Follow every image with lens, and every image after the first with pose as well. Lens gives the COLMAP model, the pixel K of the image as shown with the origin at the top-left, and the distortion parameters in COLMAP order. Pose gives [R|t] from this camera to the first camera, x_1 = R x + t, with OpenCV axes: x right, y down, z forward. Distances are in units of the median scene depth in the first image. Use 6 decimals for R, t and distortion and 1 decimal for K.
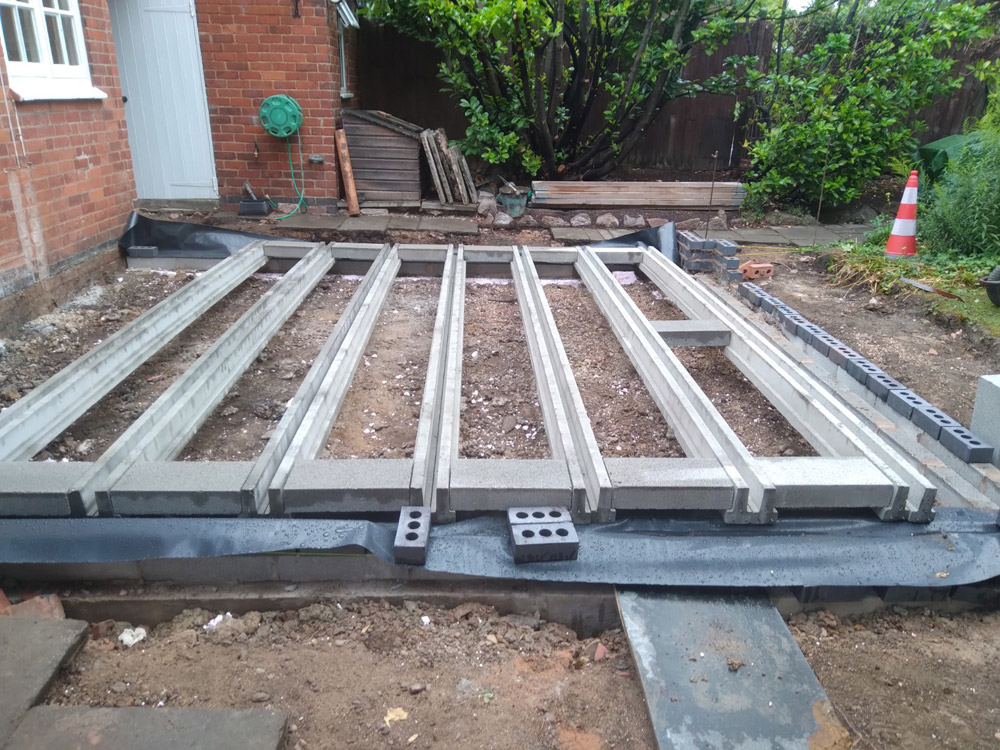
lens RADIAL K [[745.9, 0, 502.0], [0, 745.9, 376.3], [0, 0, 1]] dist [0.001899, -0.009519]
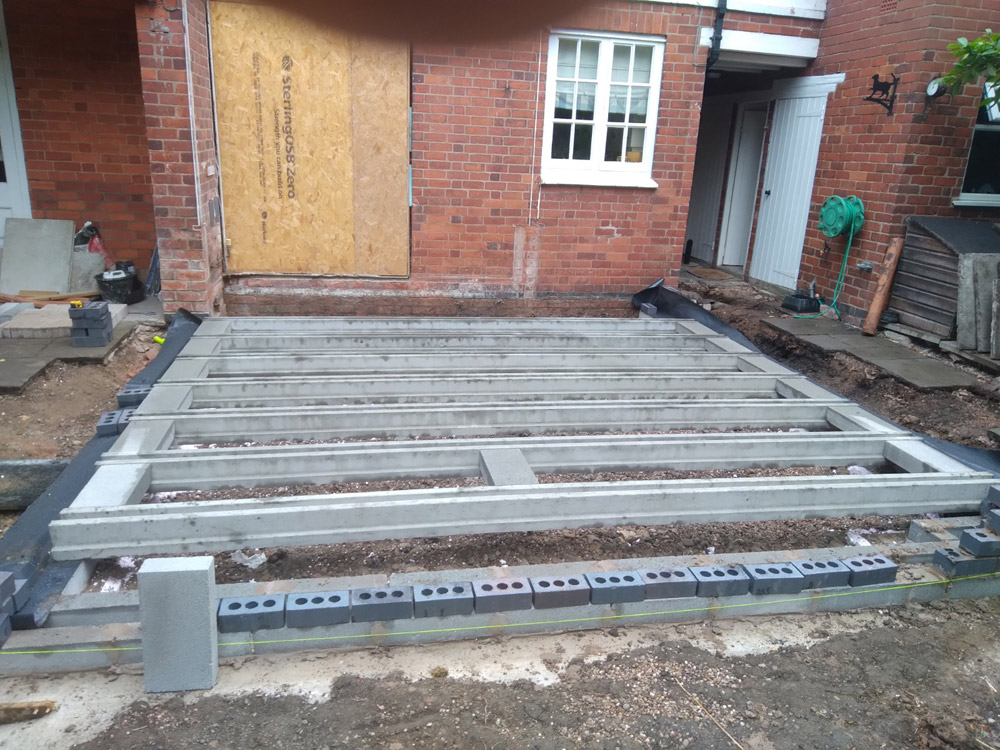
lens RADIAL K [[745.9, 0, 501.7], [0, 745.9, 376.9], [0, 0, 1]] dist [0.001899, -0.009519]
pose [[0.159187, 0.276769, -0.947659, 0.587107], [-0.389518, 0.899635, 0.197313, -0.185592], [0.907158, 0.337720, 0.251017, 0.441768]]
